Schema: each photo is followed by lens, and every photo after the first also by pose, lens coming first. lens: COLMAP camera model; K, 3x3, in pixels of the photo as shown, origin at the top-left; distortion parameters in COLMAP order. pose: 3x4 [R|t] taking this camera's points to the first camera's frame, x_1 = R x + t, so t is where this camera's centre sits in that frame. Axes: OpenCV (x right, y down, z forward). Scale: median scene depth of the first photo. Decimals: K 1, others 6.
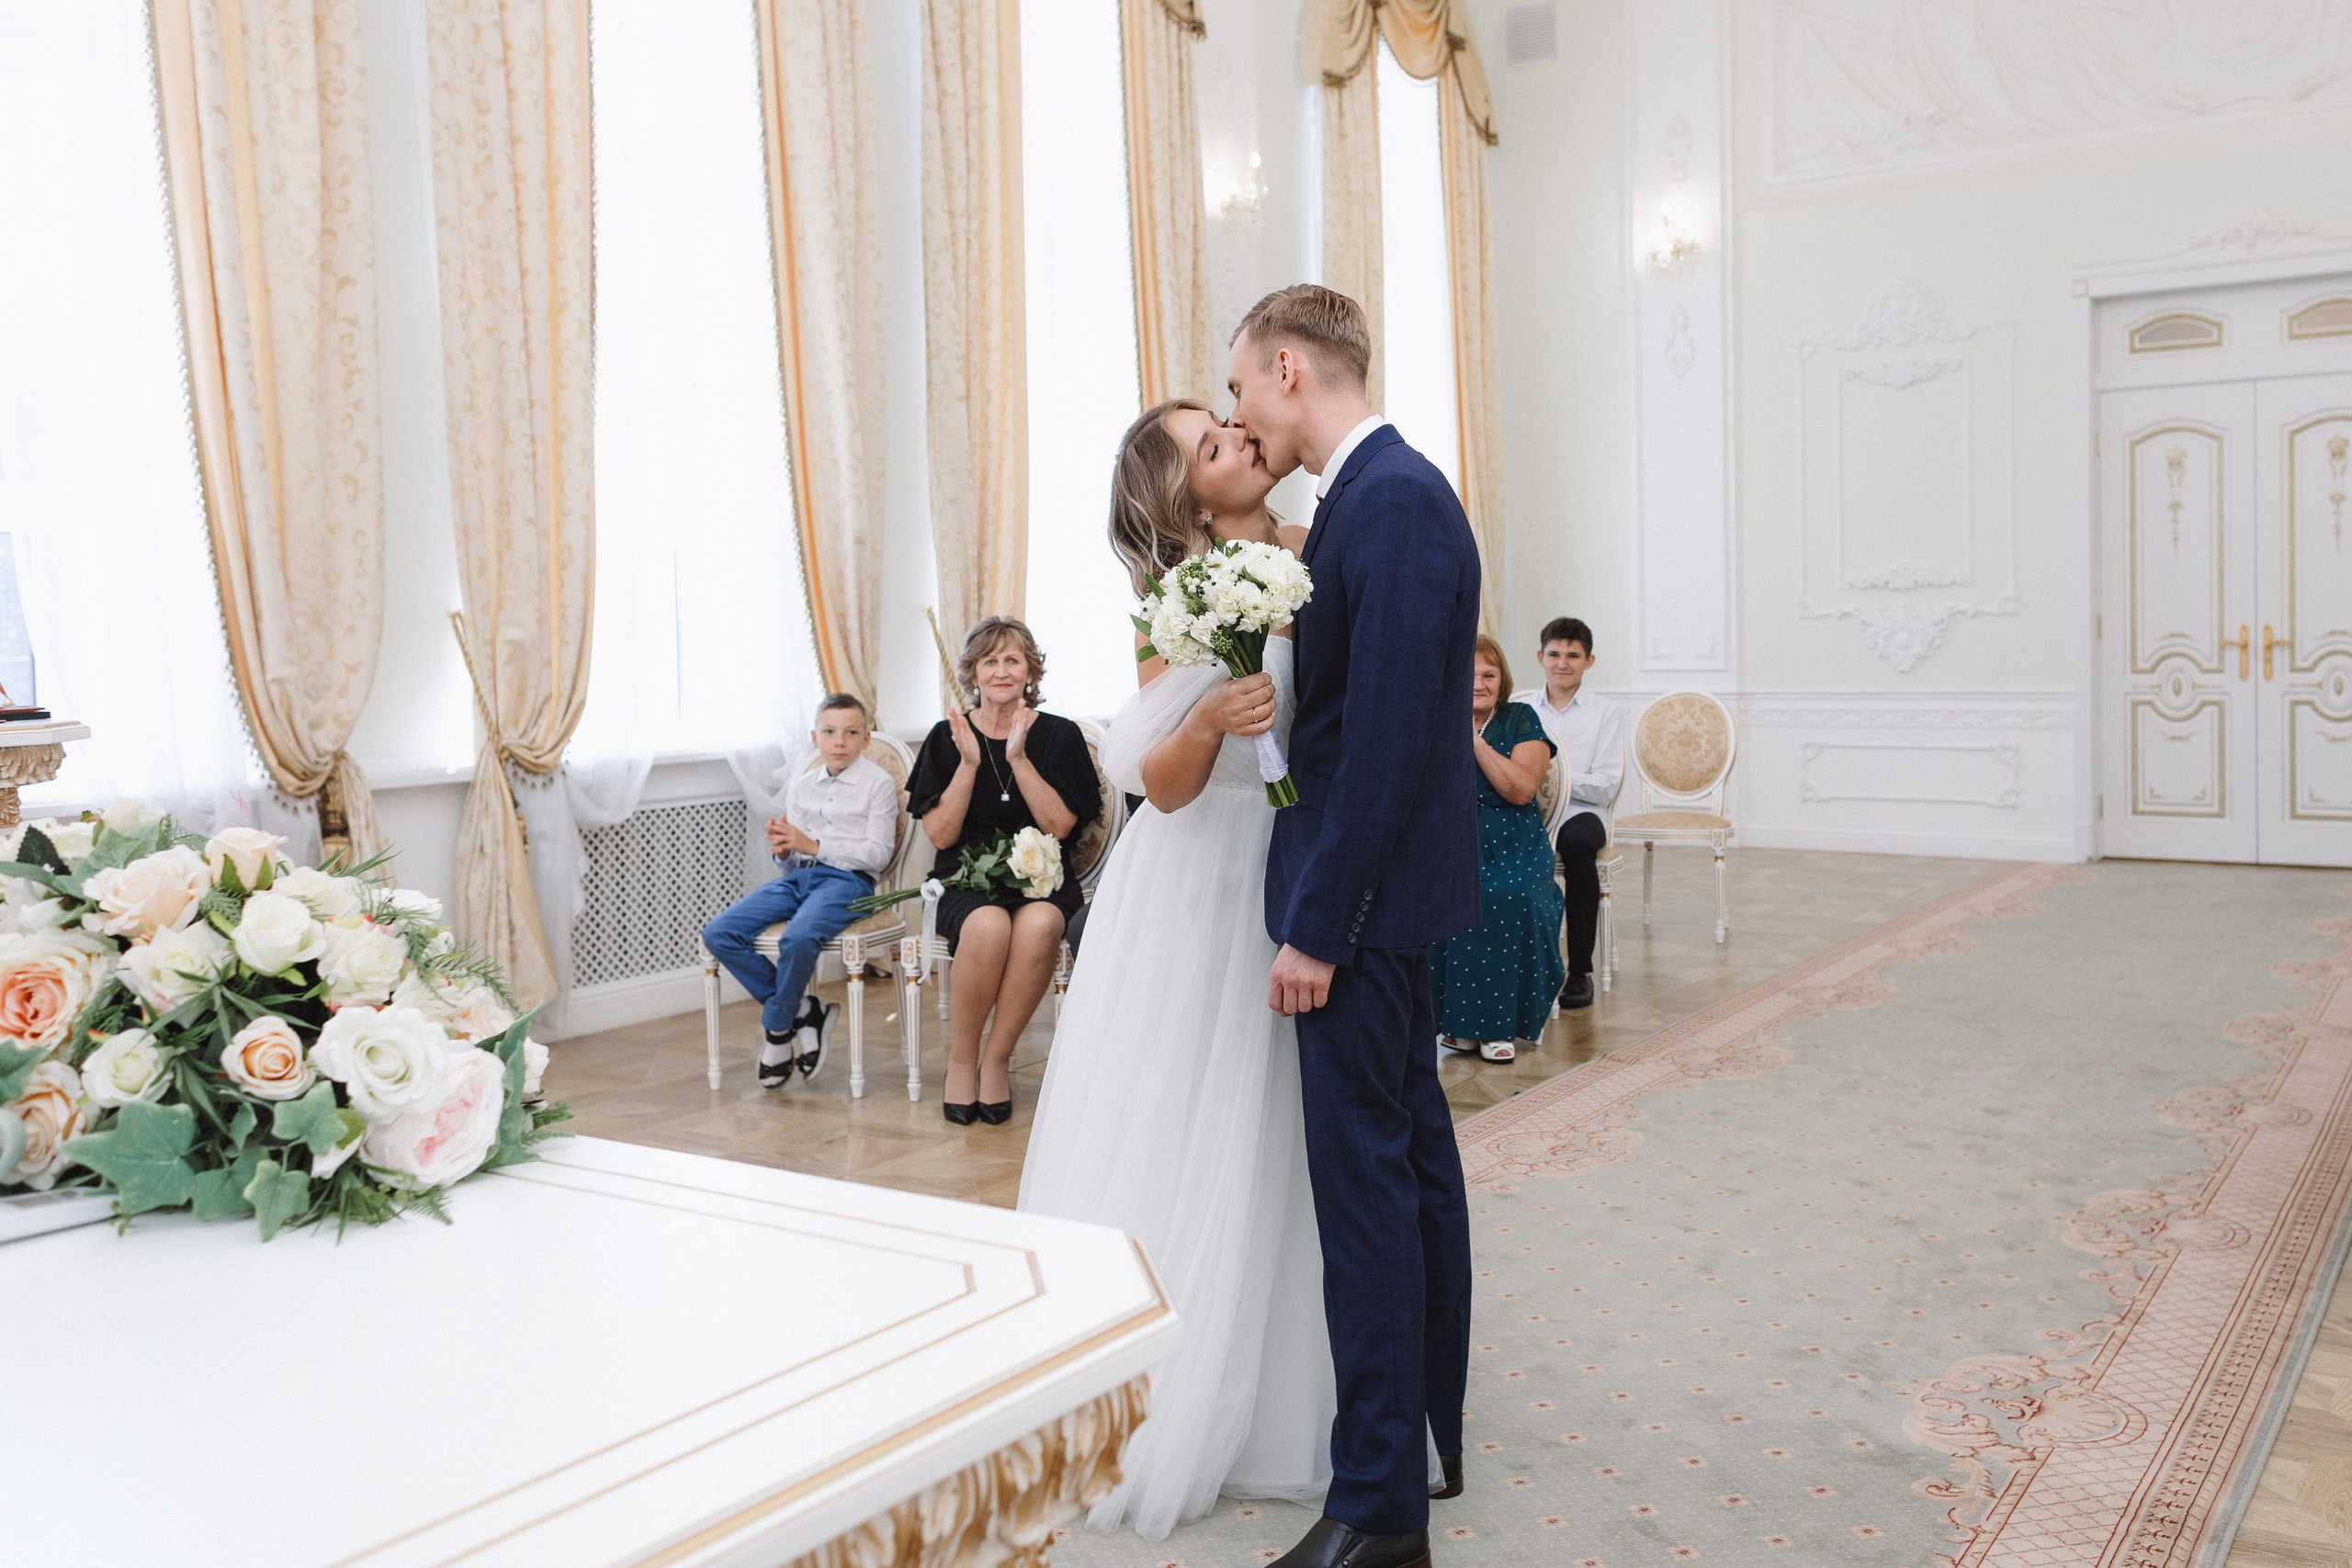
lens RADIAL K [[2013.3, 0, 1339.5], [0, 2013.3, 687.4], [0, 0, 1]] dist [0.046174, -0.019299]
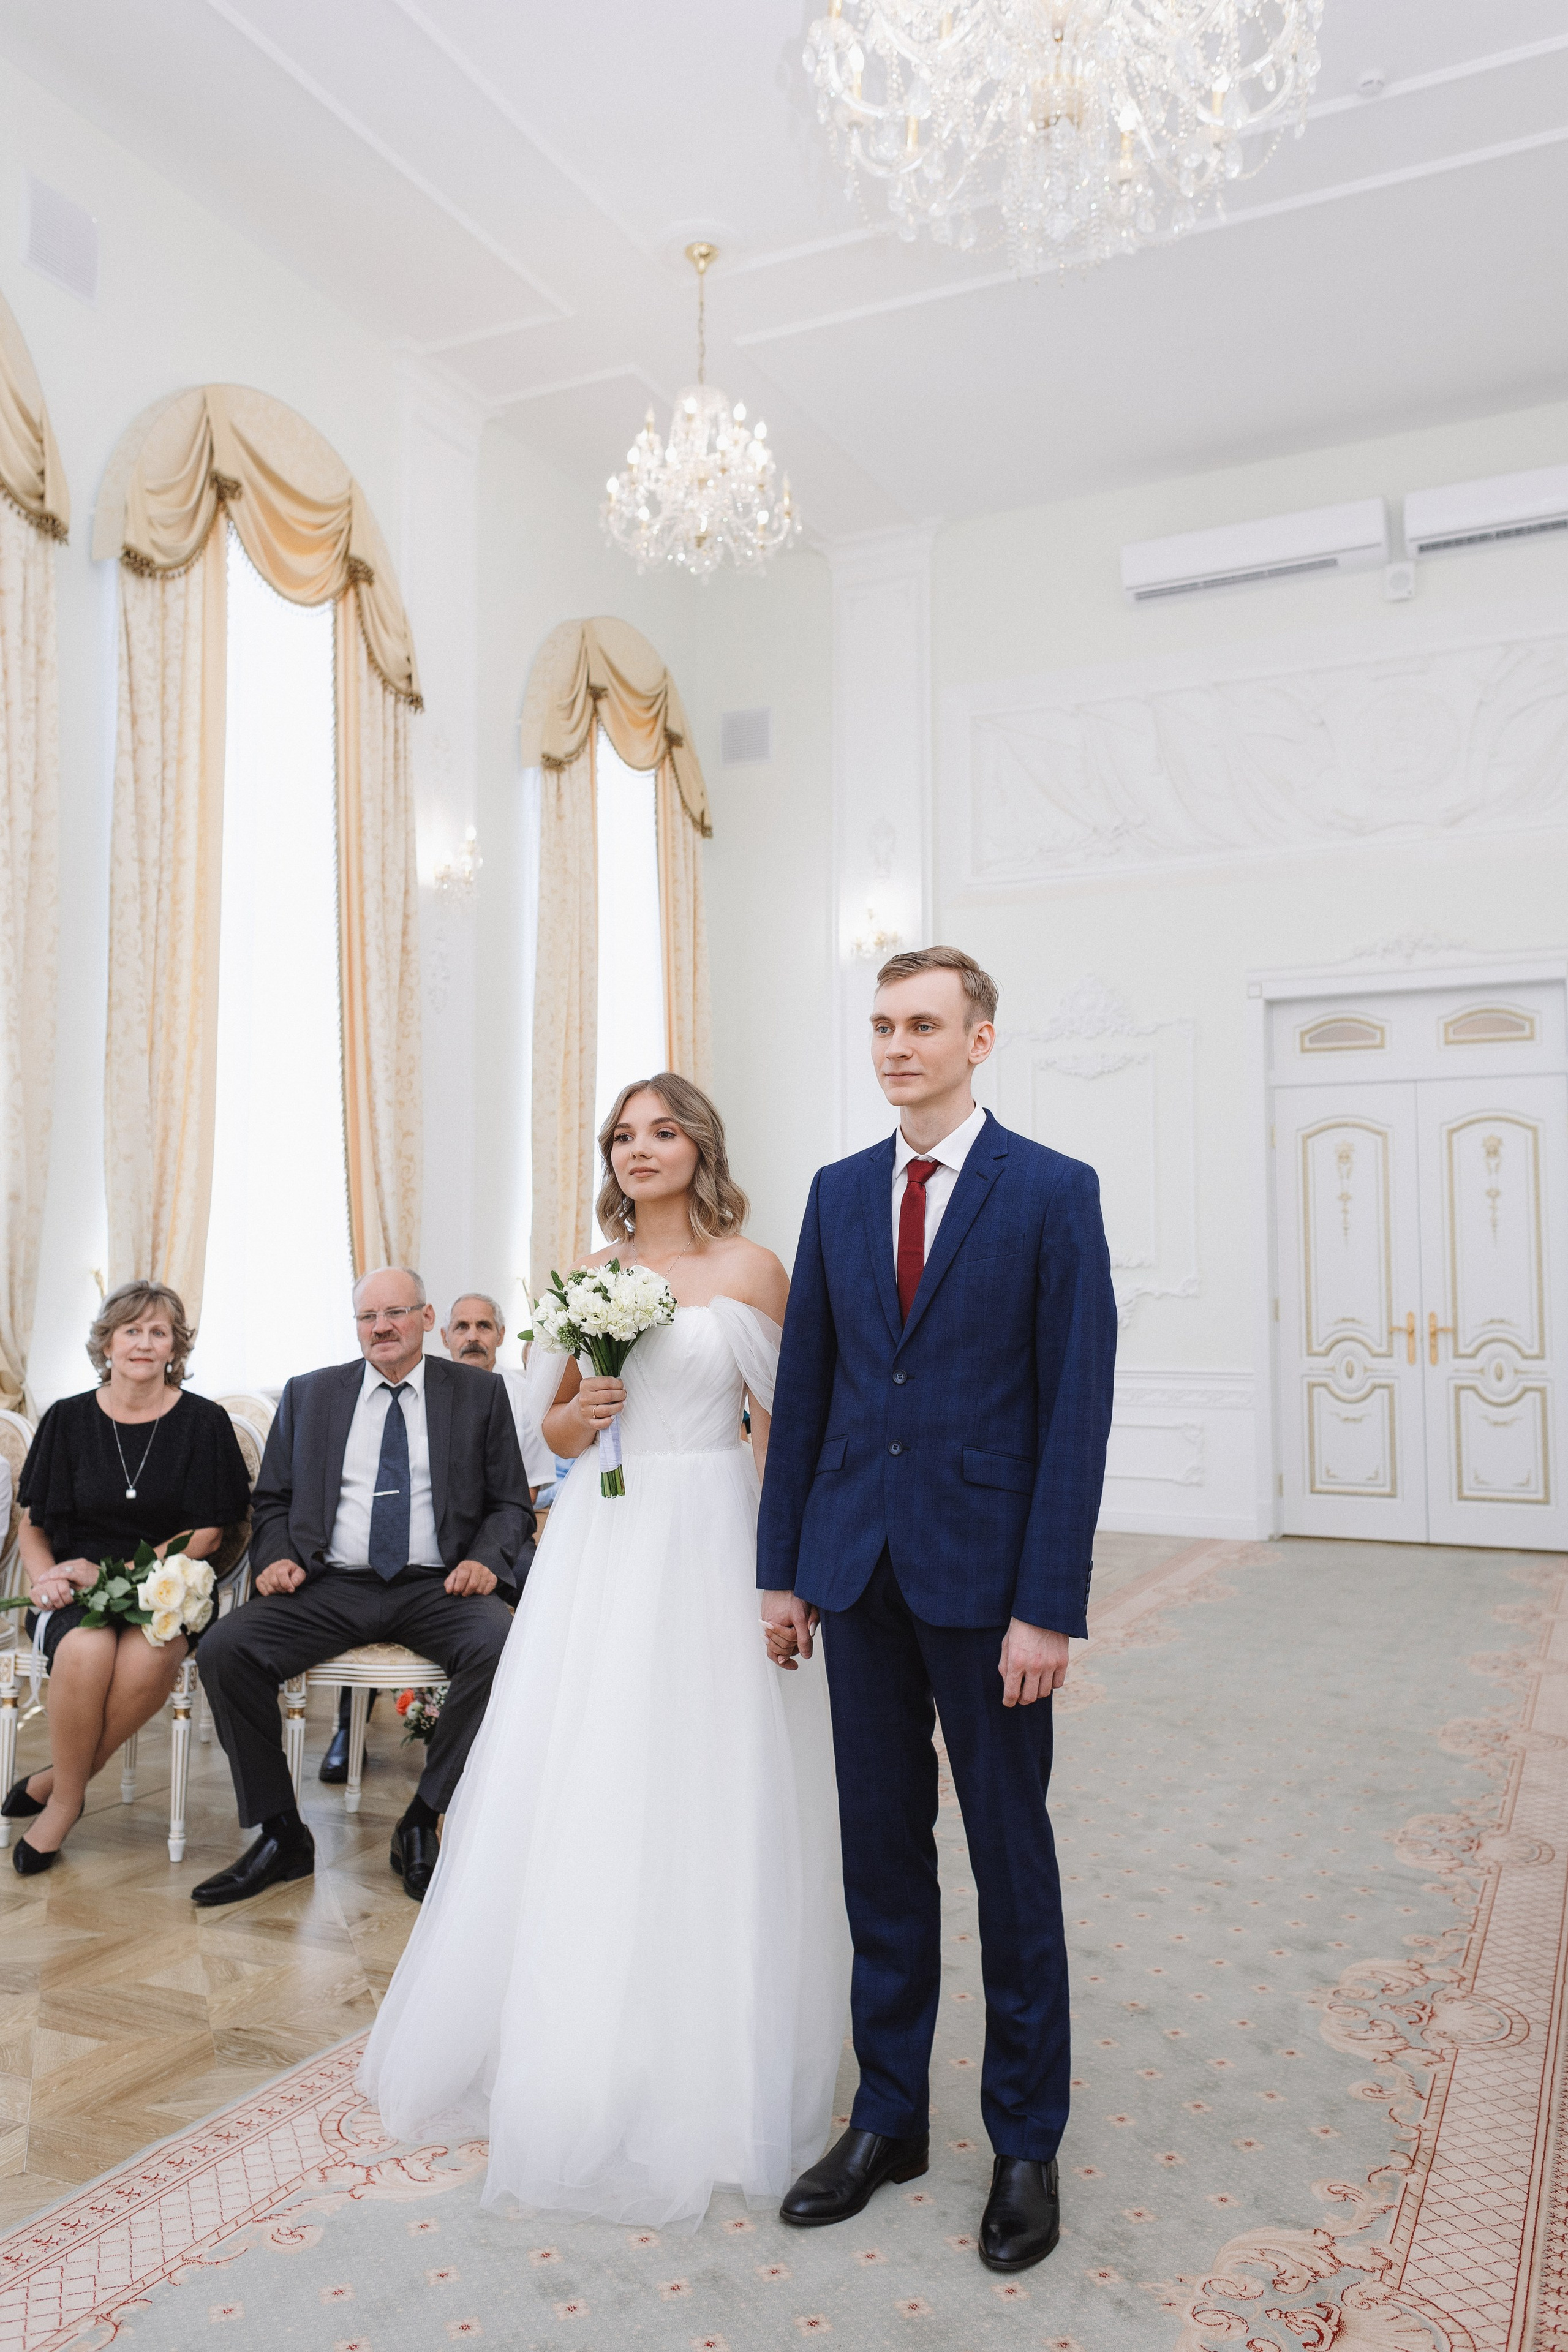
lens RADIAL K [[1831.6, 0, 767.3], [0, 1831.6, 1167.3], [0, 0, 1]] dist [0.044544, -0.017869]
pose [[0.993979, 0.026124, 0.106414, 0.015120], [-0.015436, 0.994862, -0.100053, -0.006052], [-0.108481, 0.097808, 0.989275, 0.111147]]
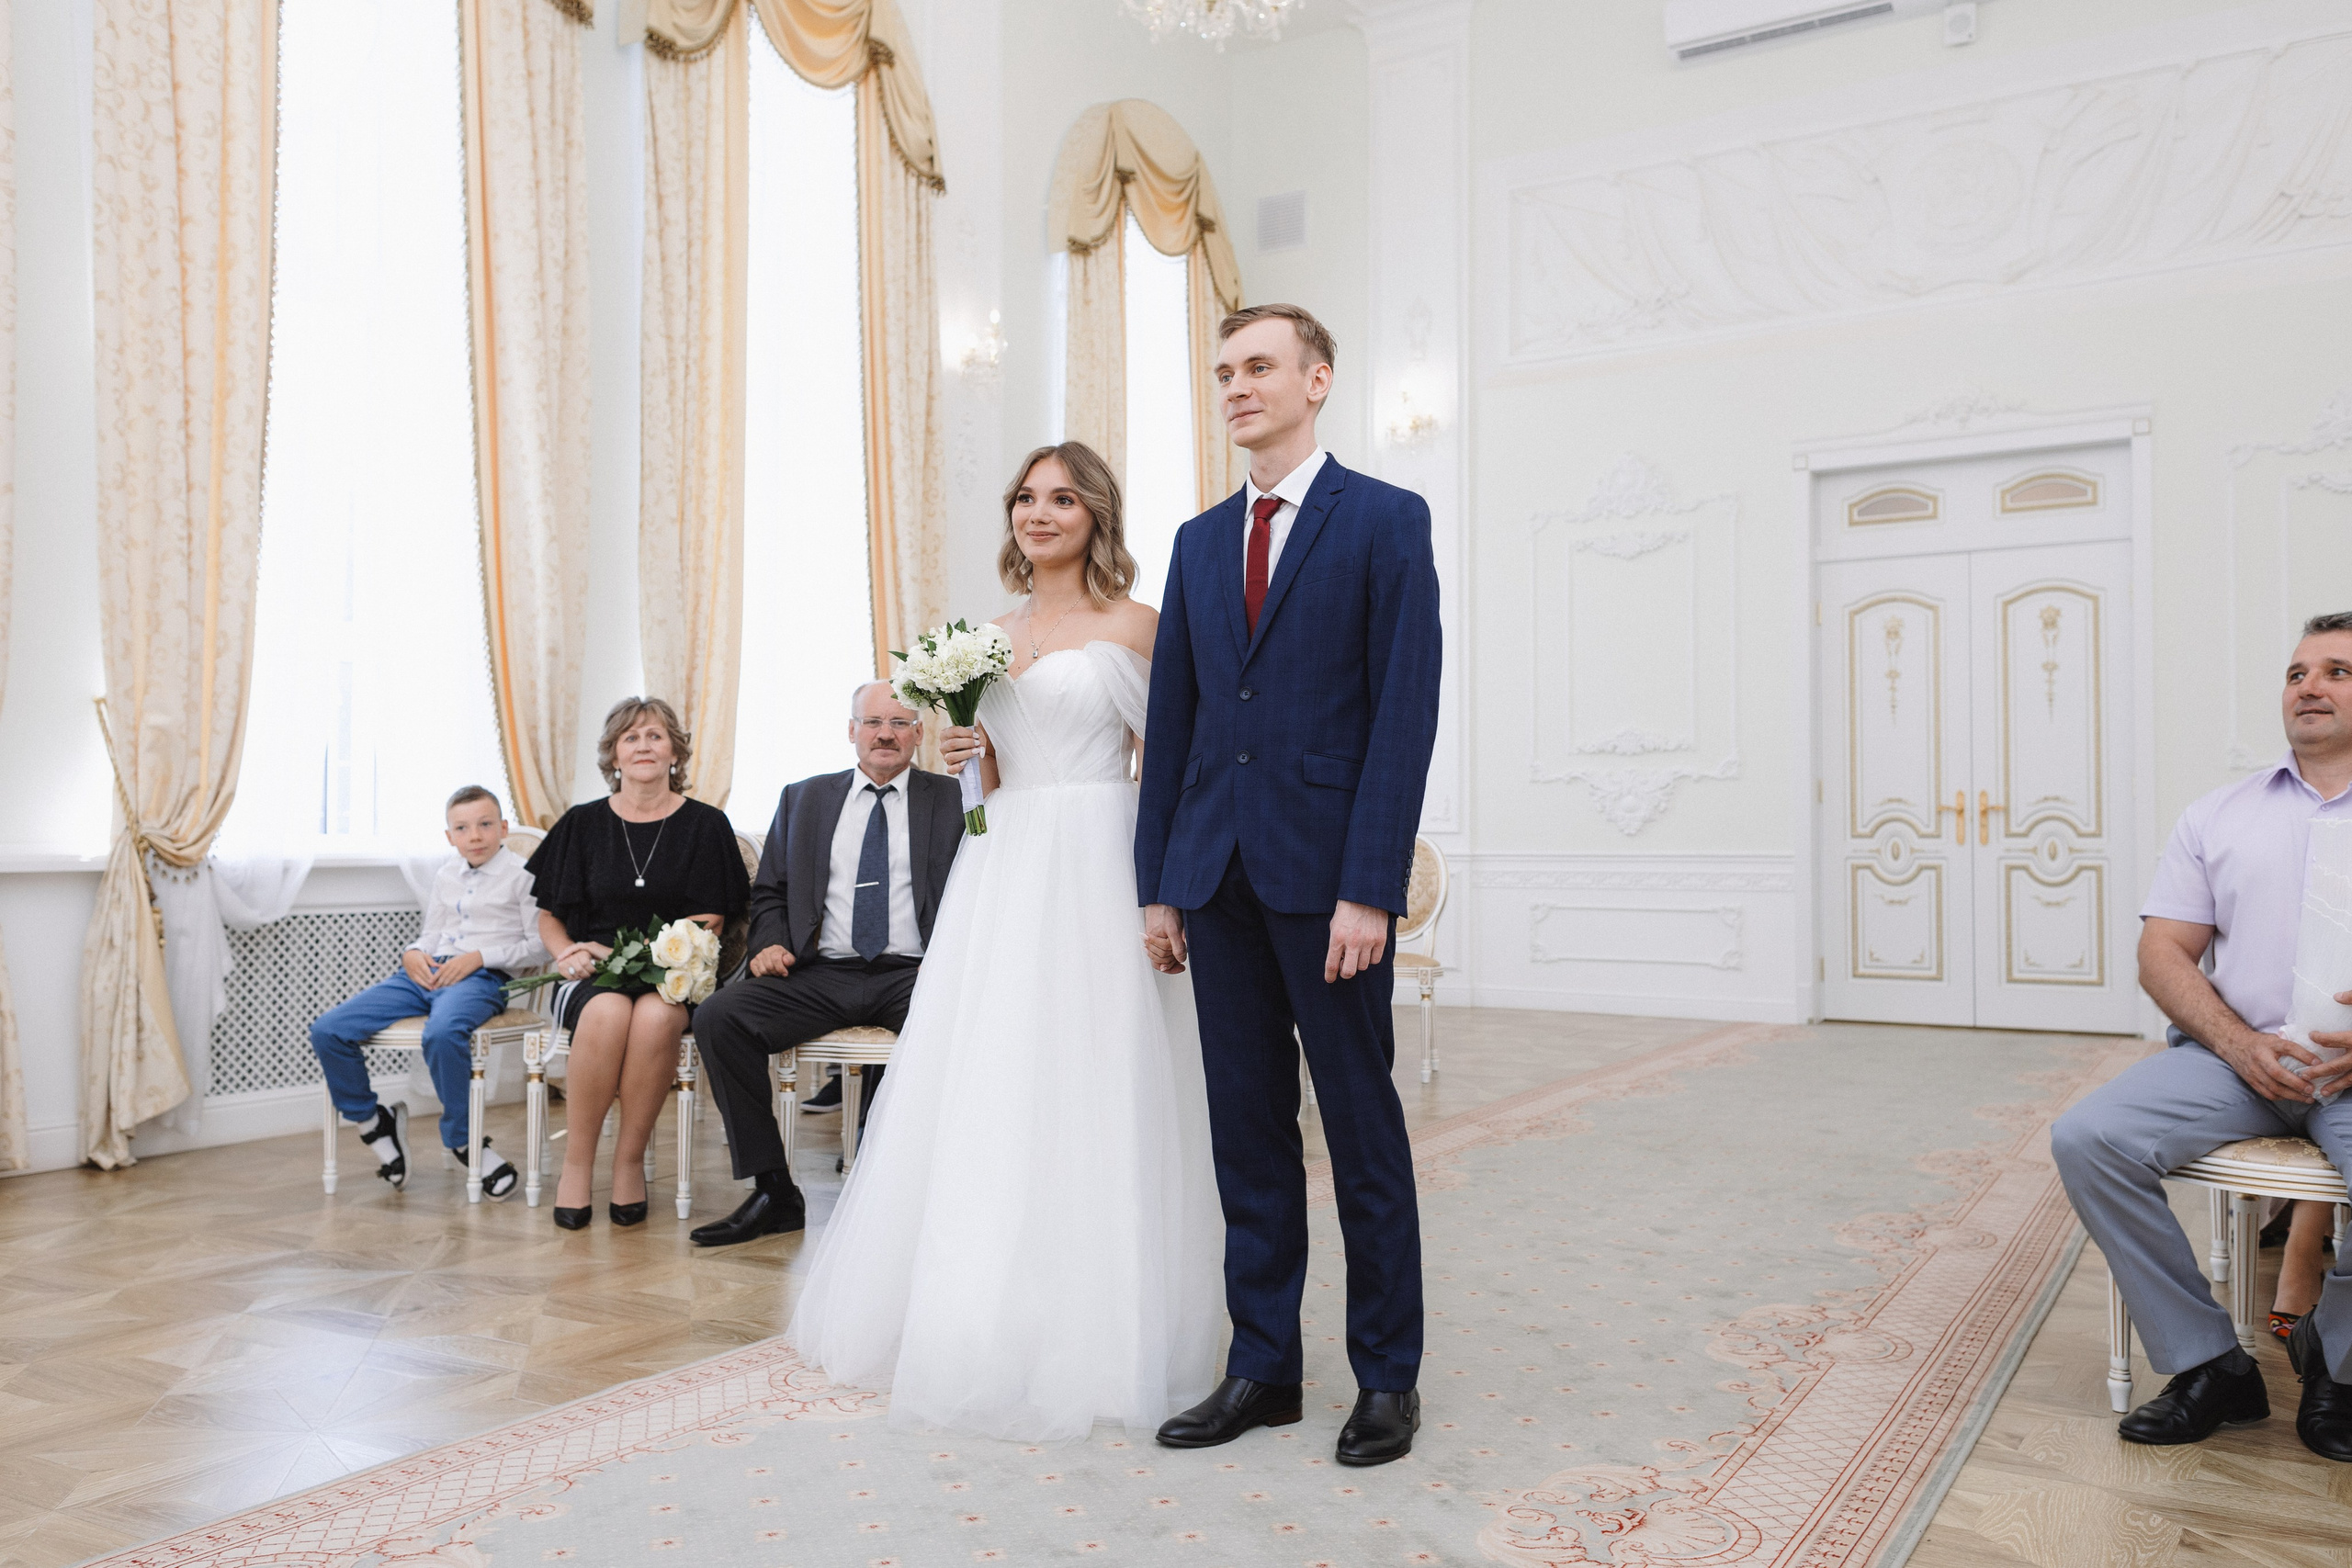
lens RADIAL K [[1871.4, 0, 1167.3], [0, 1871.4, 791.5], [0, 0, 1]] dist [0.050461, -0.030497]
pose [[0.999794, 0.019465, 0.005784, 0.054637], [-0.019109, 0.998230, -0.056321, 0.038711], [-0.006870, 0.056199, 0.998396, 0.075465]]
